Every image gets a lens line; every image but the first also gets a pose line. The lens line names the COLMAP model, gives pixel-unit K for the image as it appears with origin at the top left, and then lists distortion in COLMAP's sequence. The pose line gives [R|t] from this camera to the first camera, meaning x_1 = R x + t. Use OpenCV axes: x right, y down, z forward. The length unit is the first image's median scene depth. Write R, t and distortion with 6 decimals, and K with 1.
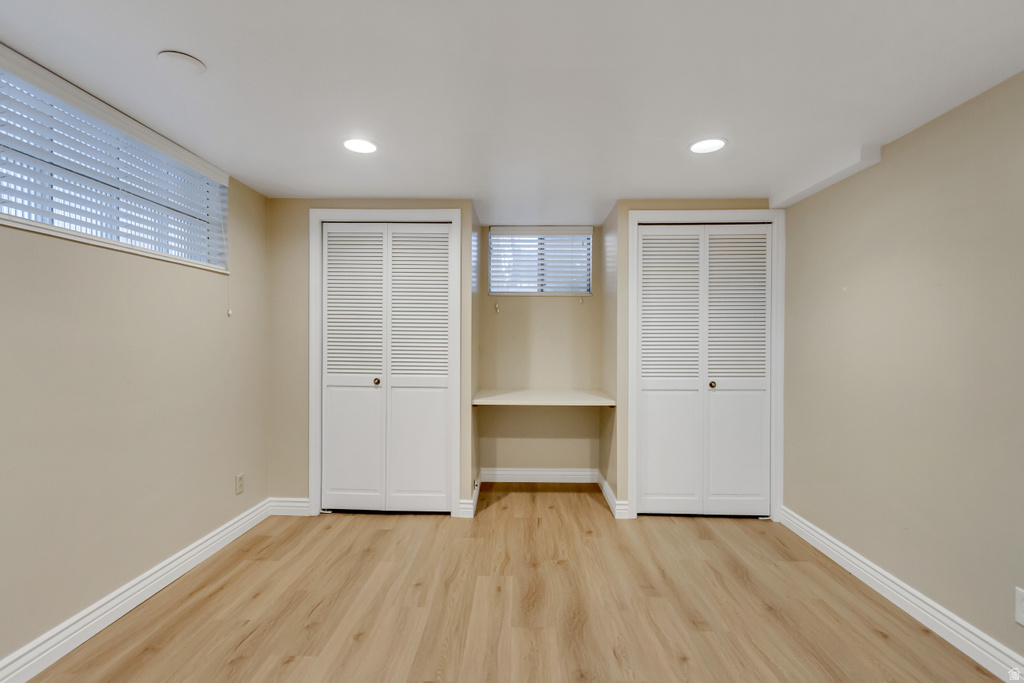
lens RADIAL K [[473.9, 0, 512.5], [0, 473.9, 341.7], [0, 0, 1]] dist [0.014257, -0.000208]
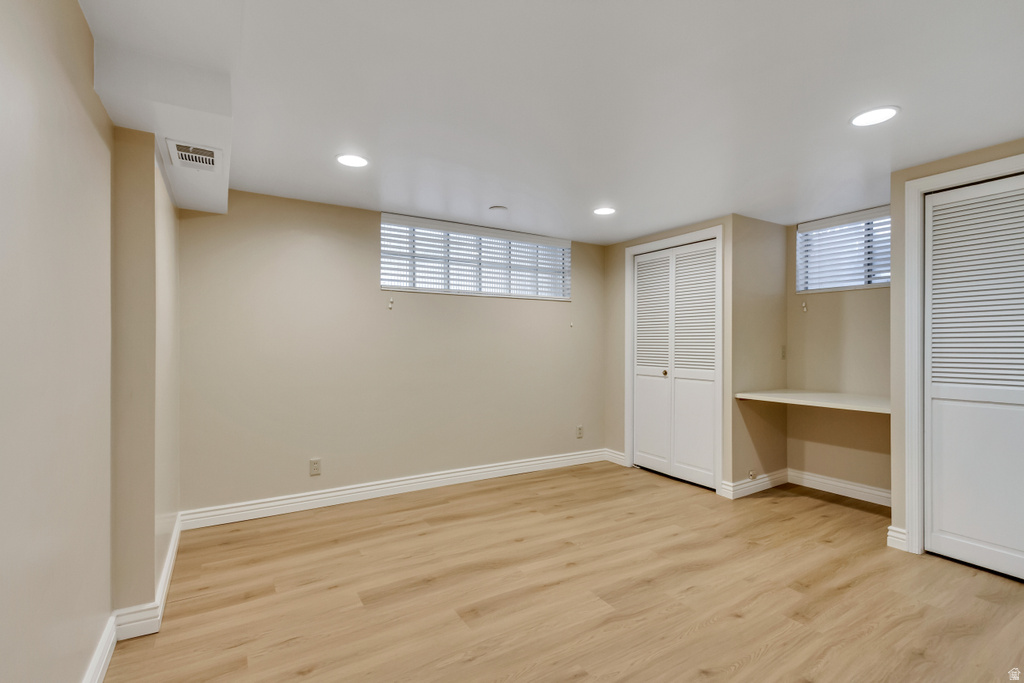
lens RADIAL K [[473.9, 0, 512.3], [0, 473.9, 343.8], [0, 0, 1]] dist [0.014257, -0.000208]
pose [[0.535614, -0.007574, -0.844429, 0.583241], [-0.000554, 0.999956, -0.009321, 0.017239], [0.844463, 0.005461, 0.535586, -0.034387]]
